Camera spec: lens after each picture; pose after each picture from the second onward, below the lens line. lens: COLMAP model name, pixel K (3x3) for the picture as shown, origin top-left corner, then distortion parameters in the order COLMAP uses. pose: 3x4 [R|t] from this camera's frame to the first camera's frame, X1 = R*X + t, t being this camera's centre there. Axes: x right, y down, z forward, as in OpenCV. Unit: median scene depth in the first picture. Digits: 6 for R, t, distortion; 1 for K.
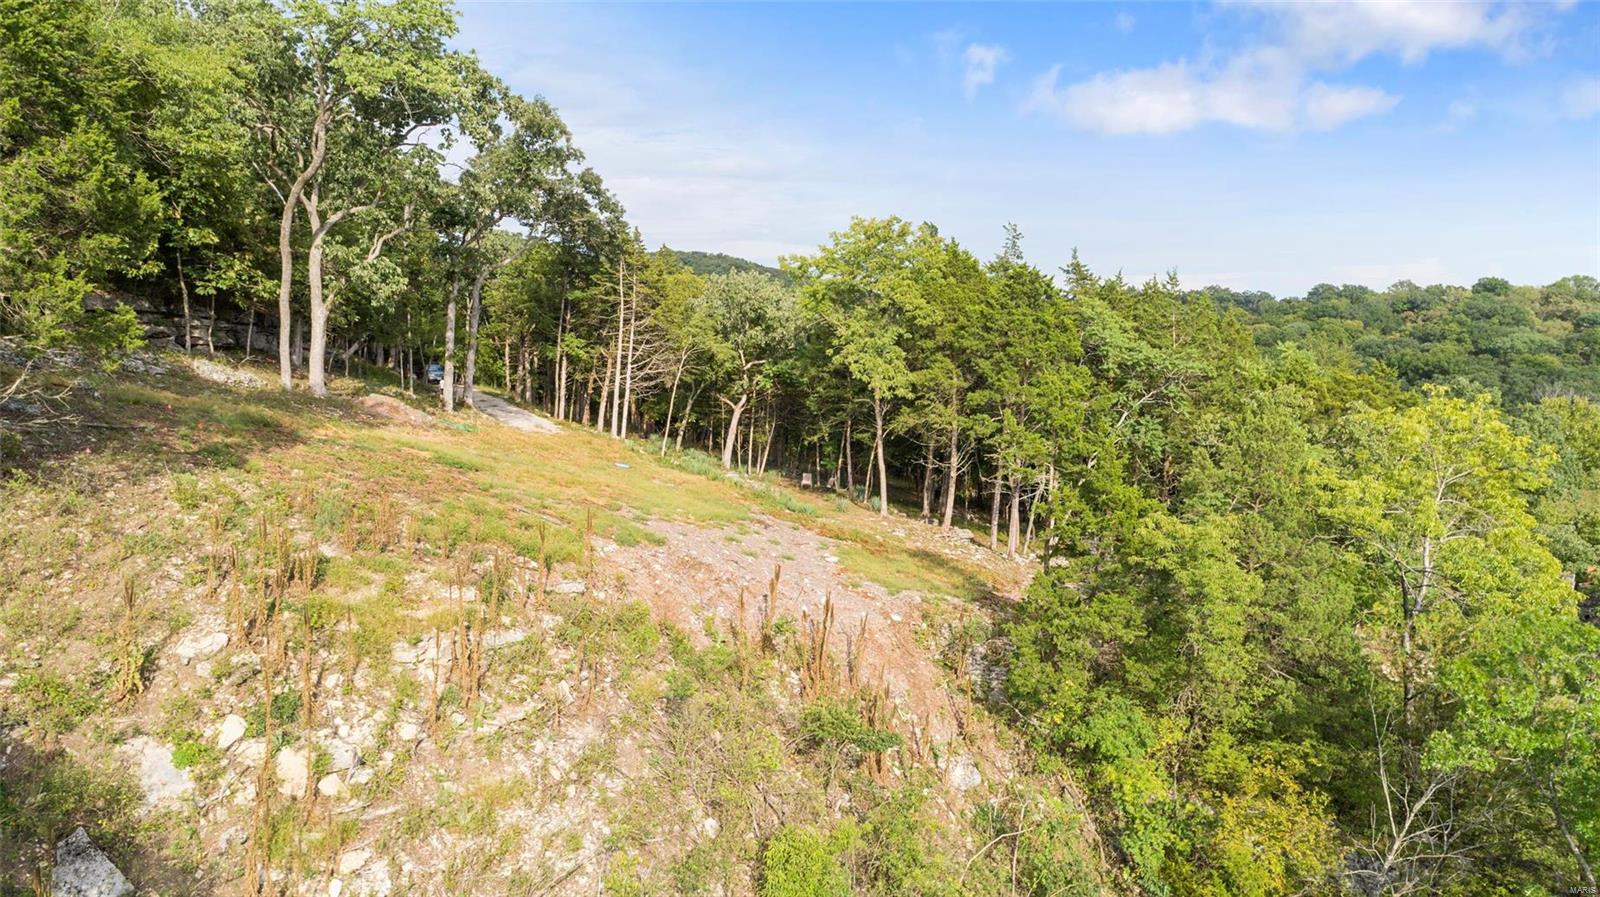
lens RADIAL K [[1097.3, 0, 800.0], [0, 1097.3, 448.5], [0, 0, 1]] dist [-0.008022, -0.000364]
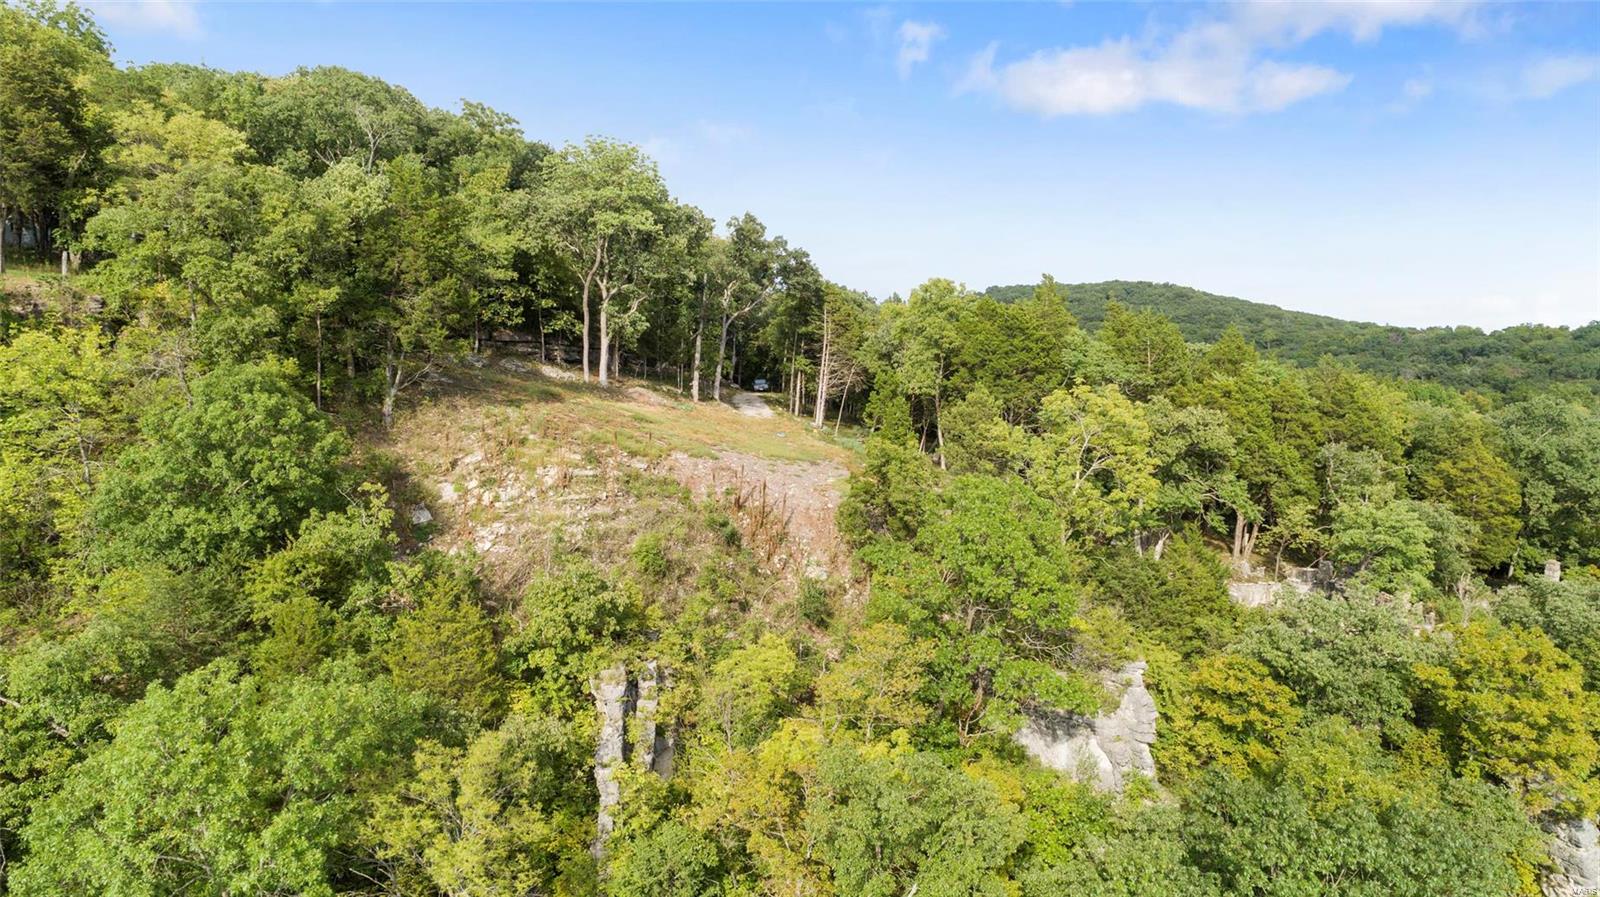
lens RADIAL K [[1138.6, 0, 800.0], [0, 1138.6, 448.5], [0, 0, 1]] dist [-0.008969, 0.001029]
pose [[0.906539, 0.035661, -0.420612, 0.709331], [-0.048708, 0.998606, -0.020313, 0.084203], [0.419302, 0.038902, 0.907013, -0.637099]]
